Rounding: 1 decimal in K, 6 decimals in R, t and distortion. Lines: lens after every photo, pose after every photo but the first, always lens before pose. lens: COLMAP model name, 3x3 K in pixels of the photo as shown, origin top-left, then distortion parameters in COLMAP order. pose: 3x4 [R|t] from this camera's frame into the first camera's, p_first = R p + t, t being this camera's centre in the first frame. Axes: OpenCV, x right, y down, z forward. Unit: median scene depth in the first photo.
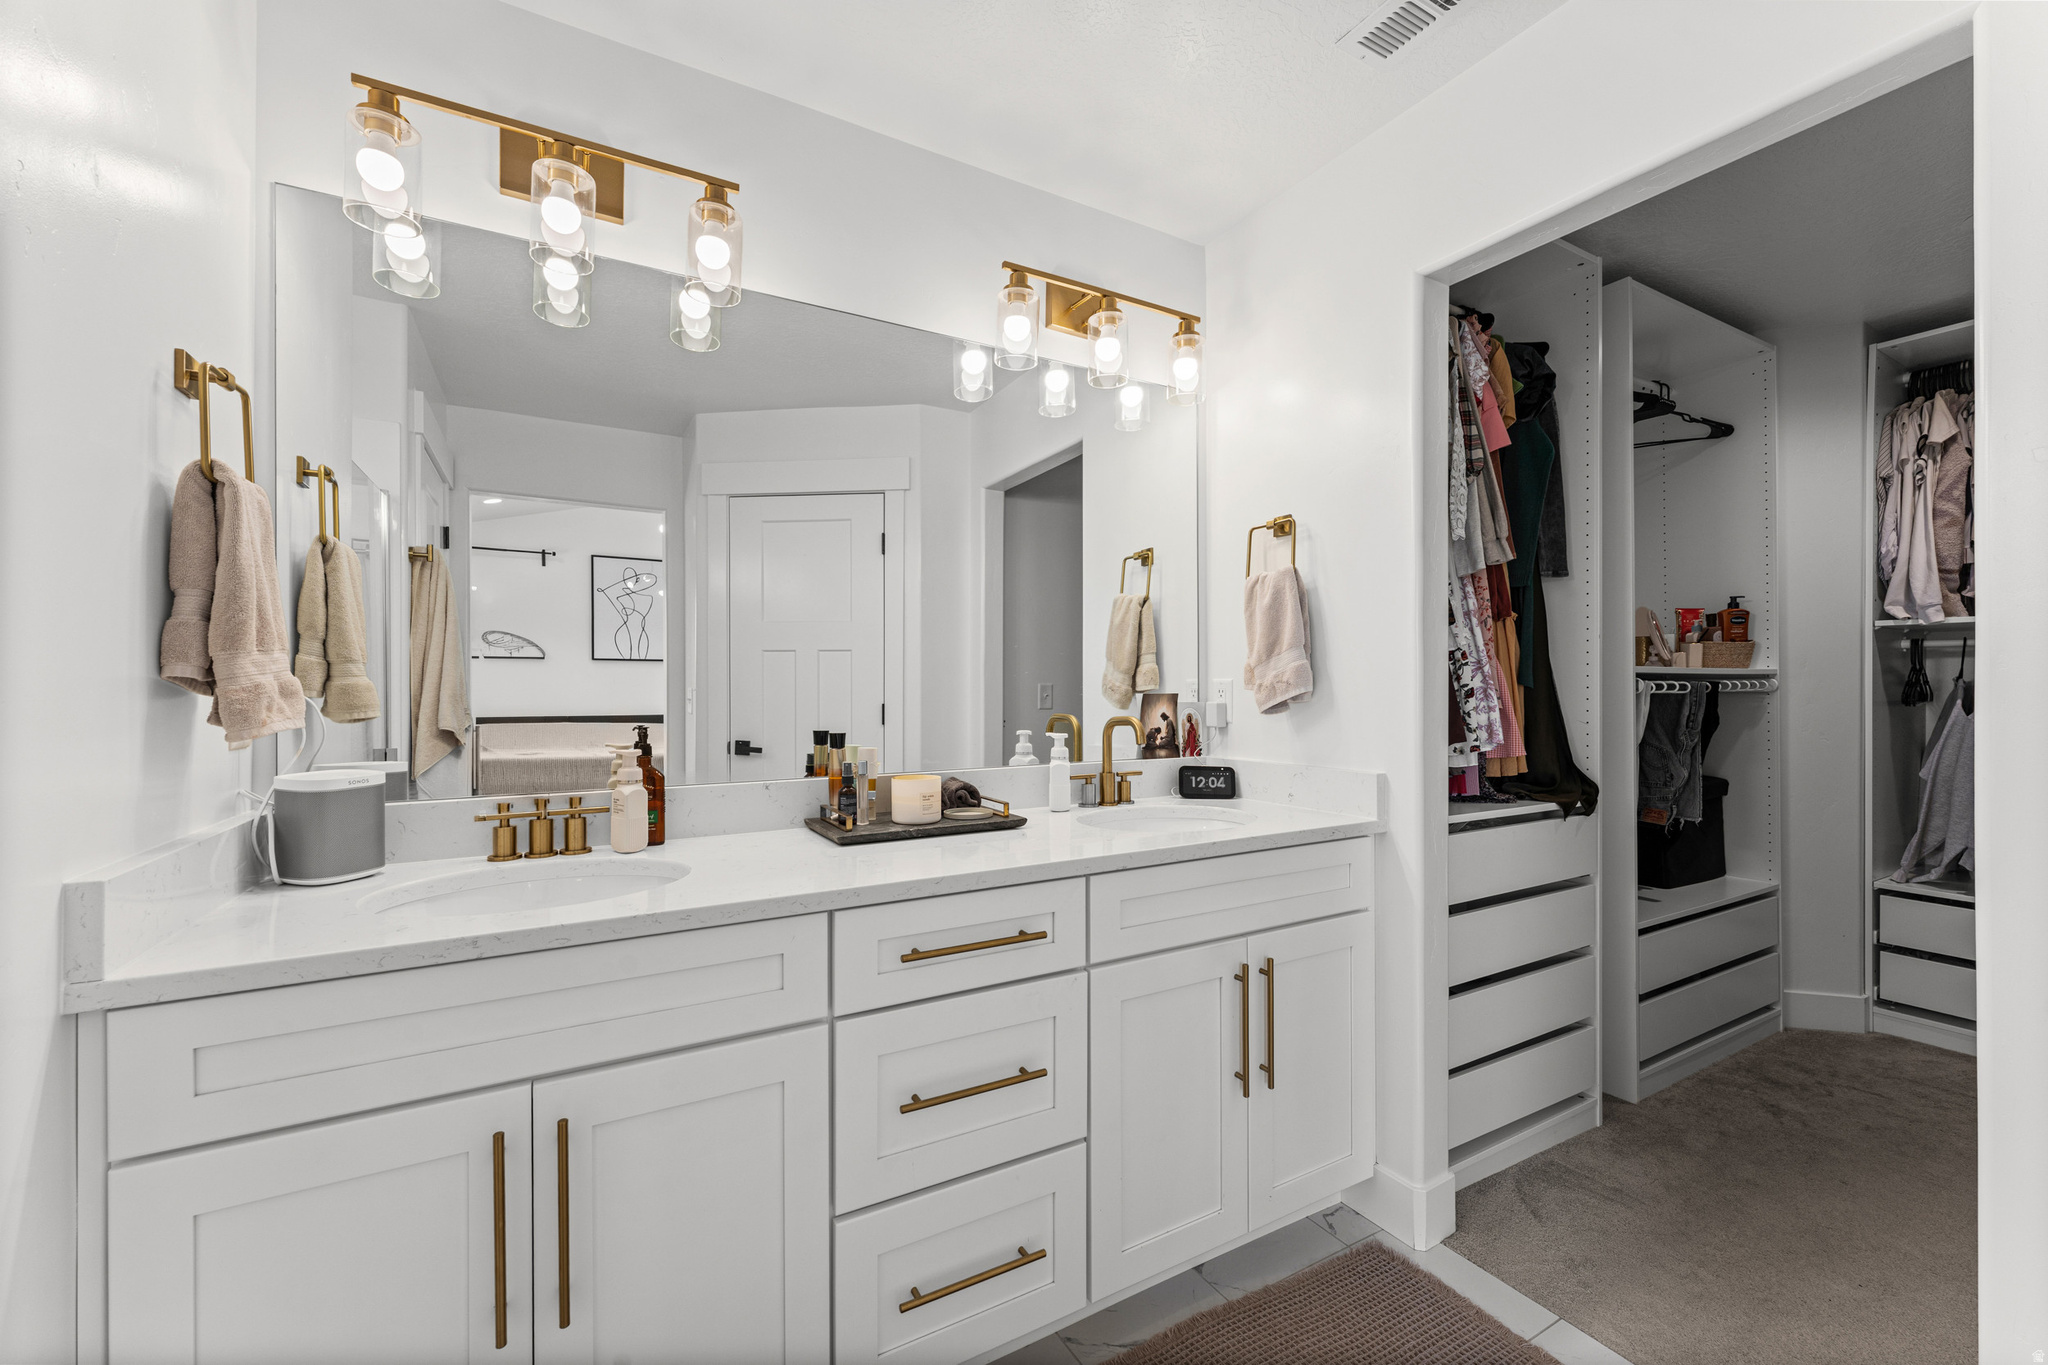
lens RADIAL K [[820.4, 0, 1018.5], [0, 820.4, 687.0], [0, 0, 1]] dist [0.001016, 0.000118]
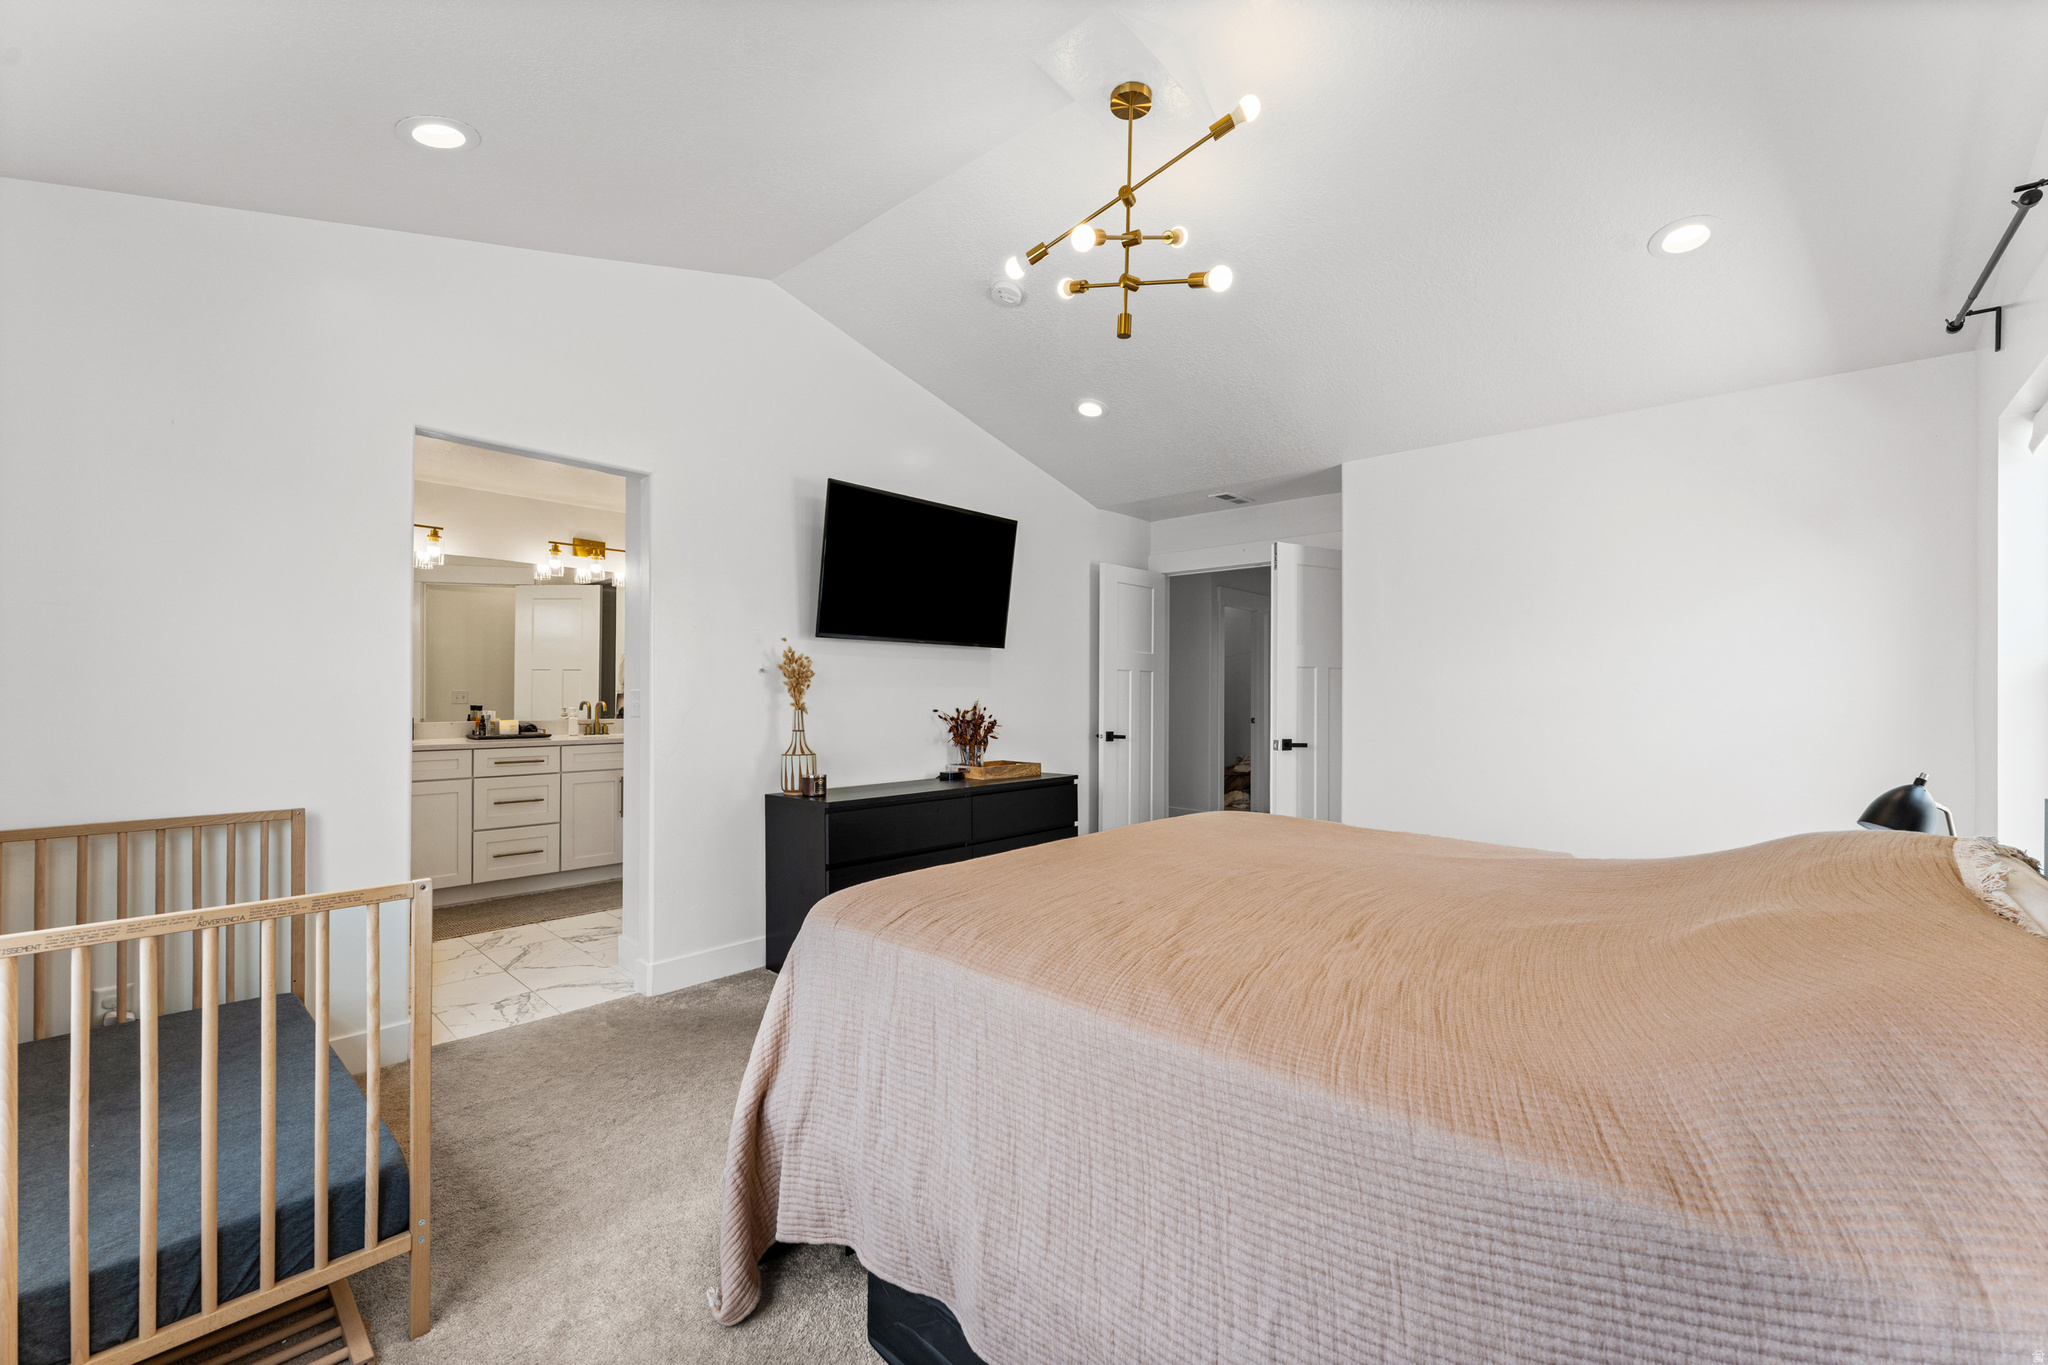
lens RADIAL K [[820.4, 0, 1018.5], [0, 820.4, 687.0], [0, 0, 1]] dist [0.001016, 0.000118]
pose [[0.947185, 0.005868, 0.320635, 0.693854], [-0.004129, 0.999973, -0.006104, -0.003967], [-0.320662, 0.004458, 0.947183, -2.509434]]
